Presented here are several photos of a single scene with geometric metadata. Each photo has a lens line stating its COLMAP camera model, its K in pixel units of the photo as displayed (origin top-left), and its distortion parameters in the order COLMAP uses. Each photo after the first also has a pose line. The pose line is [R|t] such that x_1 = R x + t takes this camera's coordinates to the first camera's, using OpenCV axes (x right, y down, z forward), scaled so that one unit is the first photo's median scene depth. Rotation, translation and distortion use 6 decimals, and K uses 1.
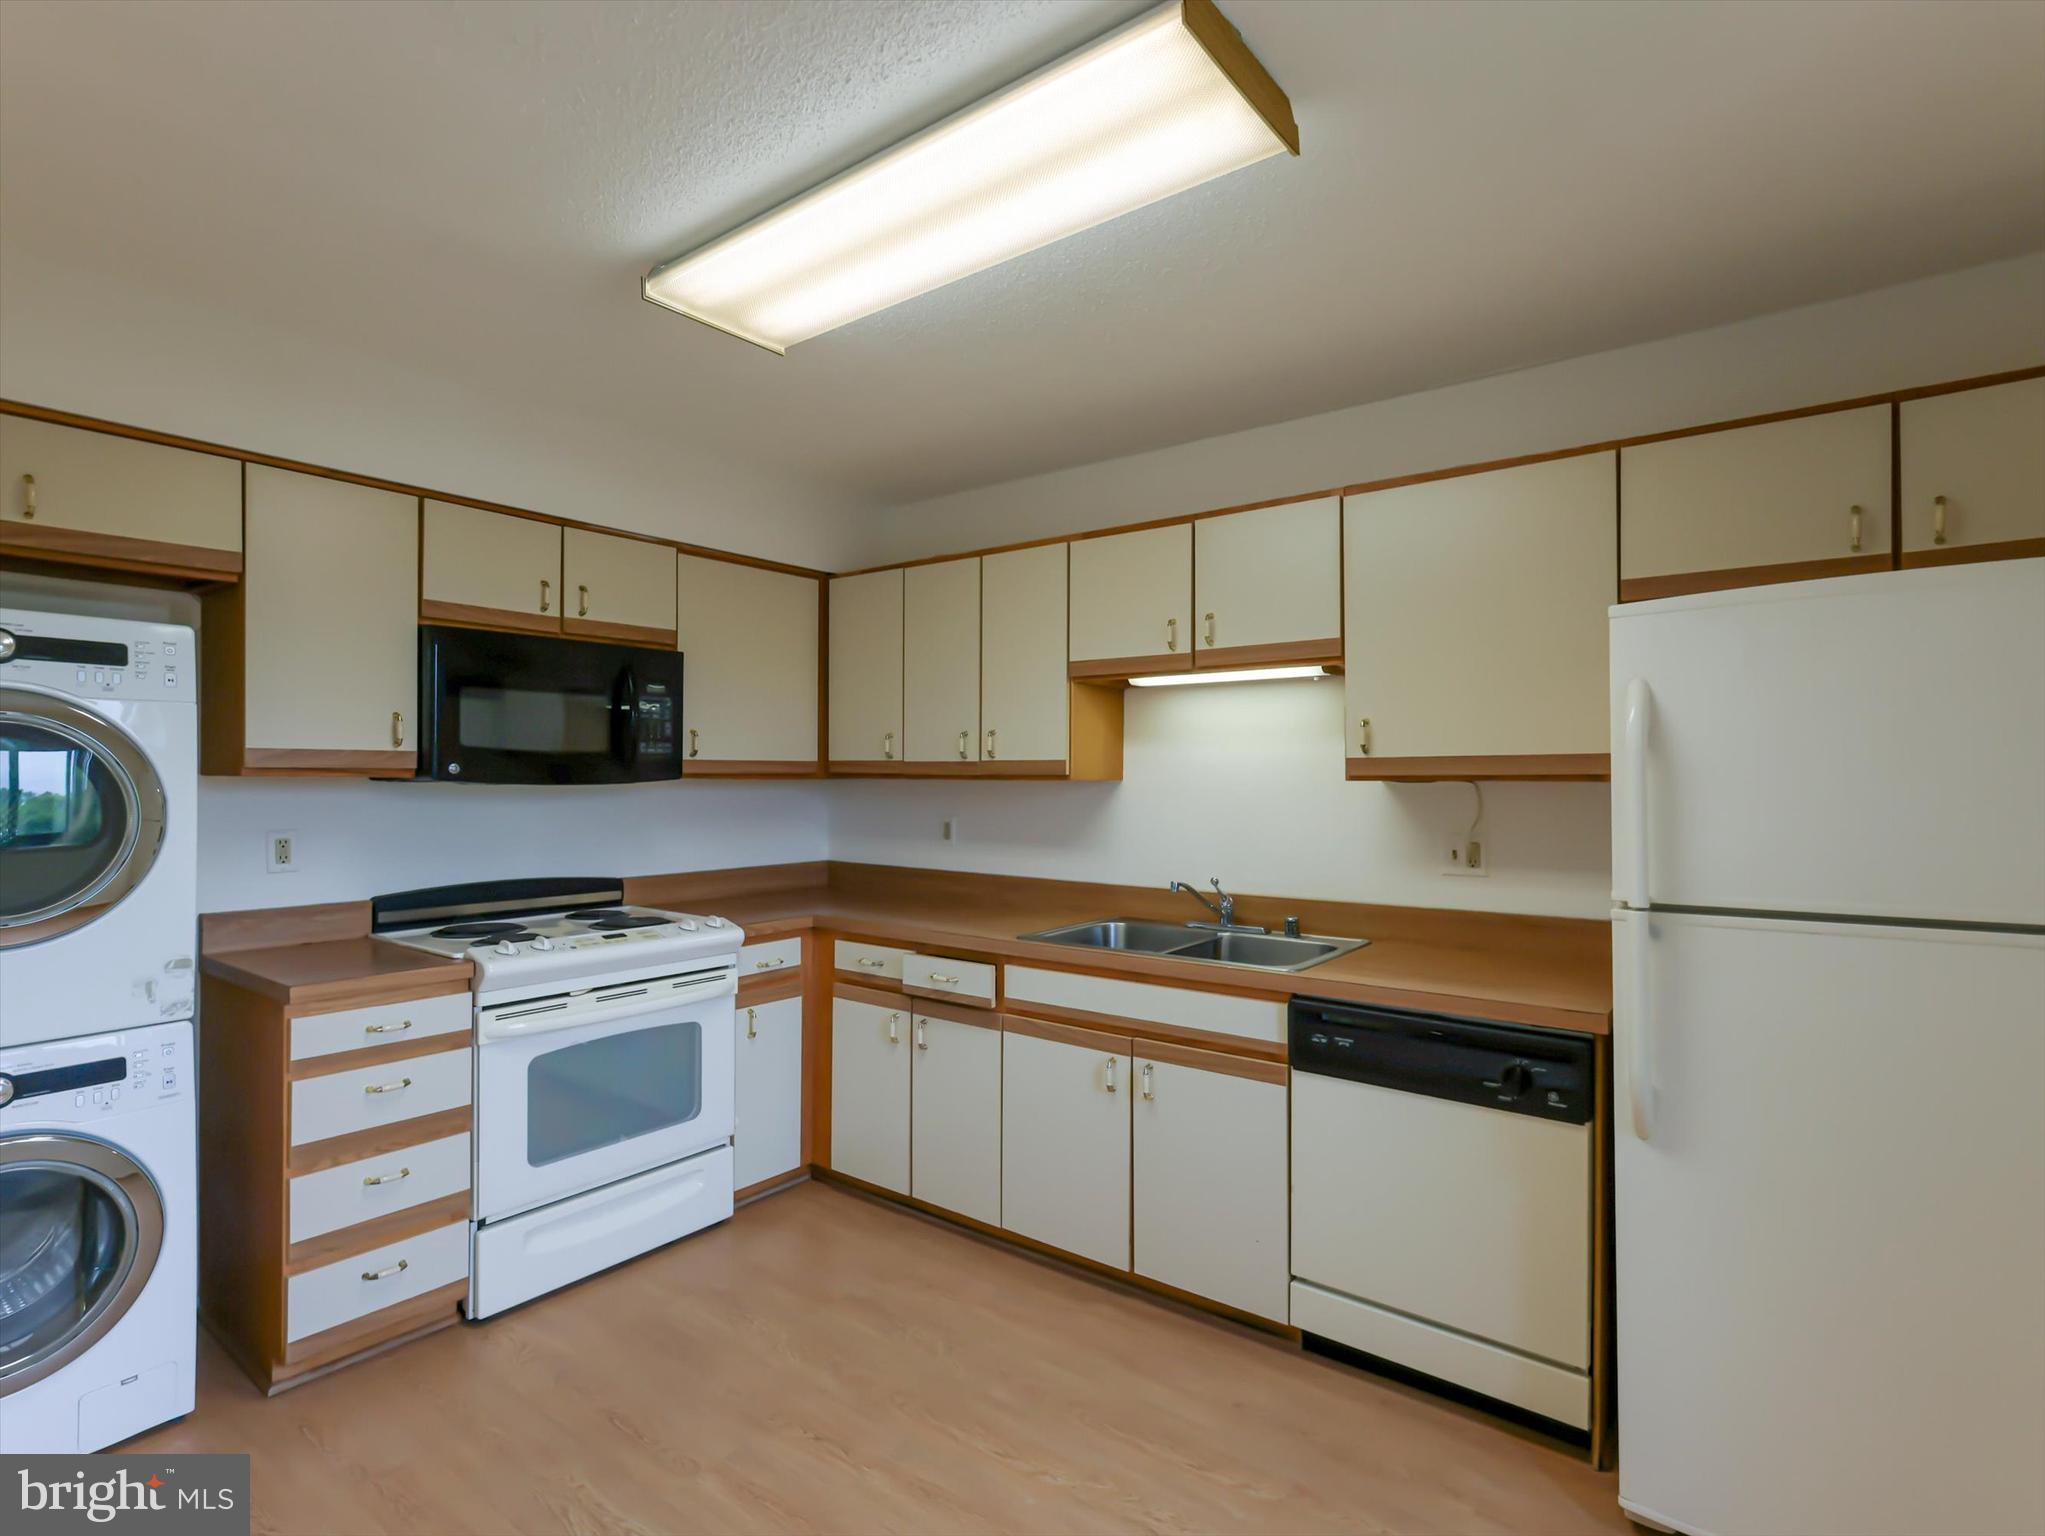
lens RADIAL K [[1001.4, 0, 1030.0], [0, 1001.4, 763.7], [0, 0, 1]] dist [0.002340, 0.000719]
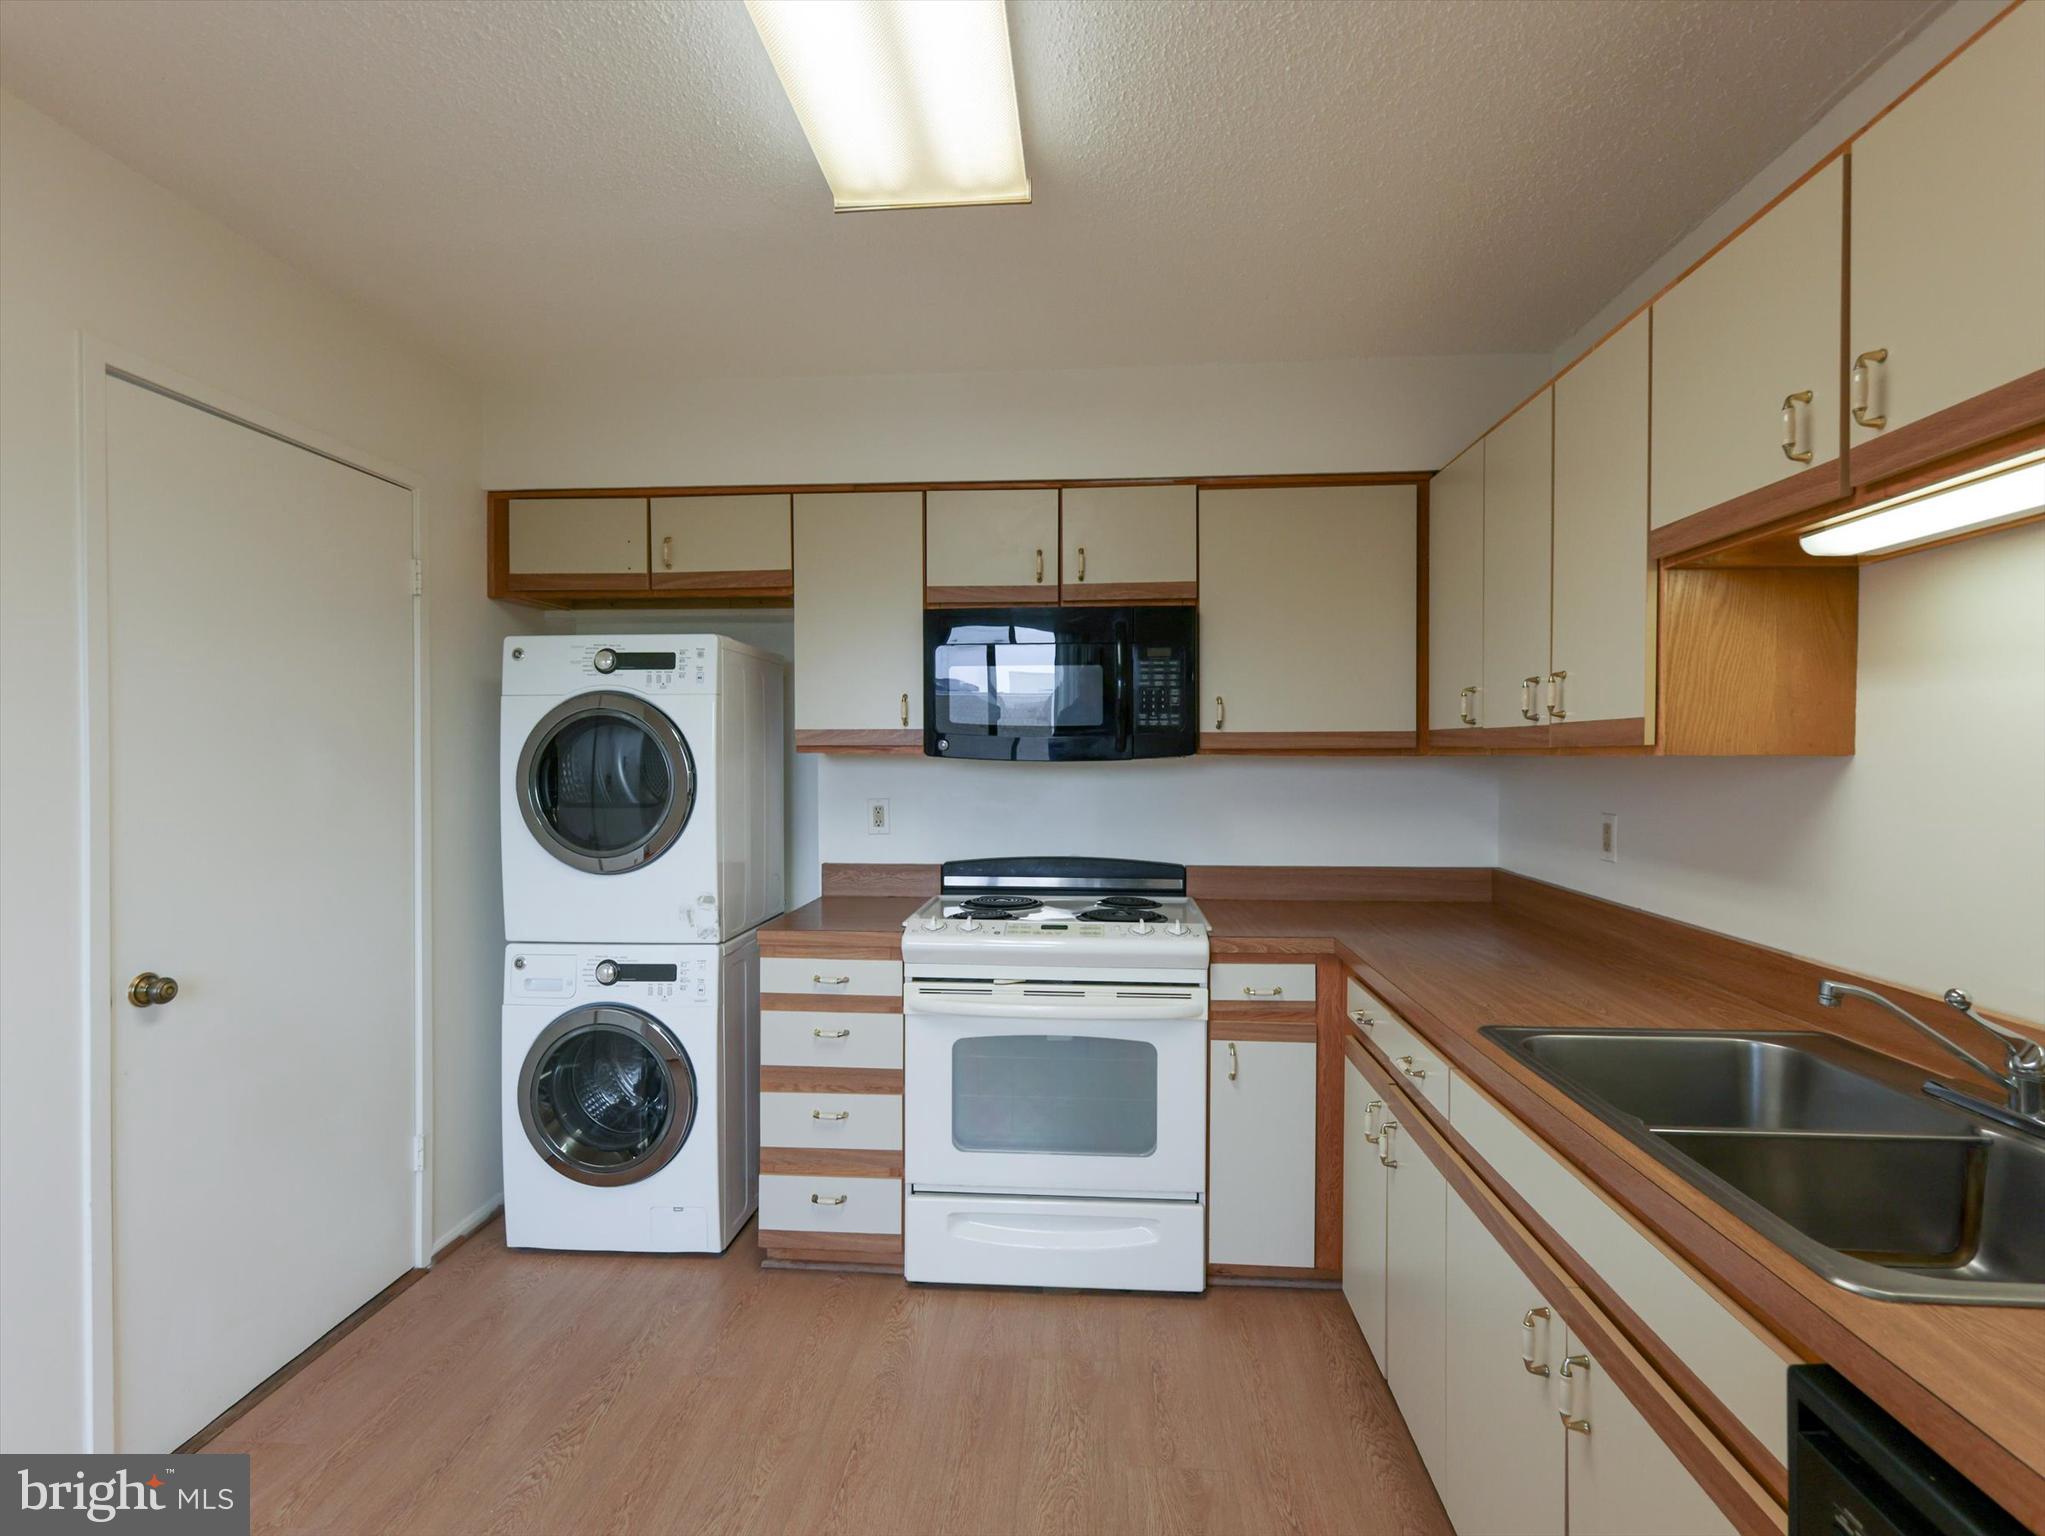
lens RADIAL K [[1036.8, 0, 1032.2], [0, 1036.8, 754.8], [0, 0, 1]] dist [-0.000703, -0.000002]
pose [[0.549055, -0.002511, -0.835782, 0.349783], [0.012400, 0.999910, 0.005142, 0.009867], [0.835694, -0.013187, 0.549037, 0.450963]]
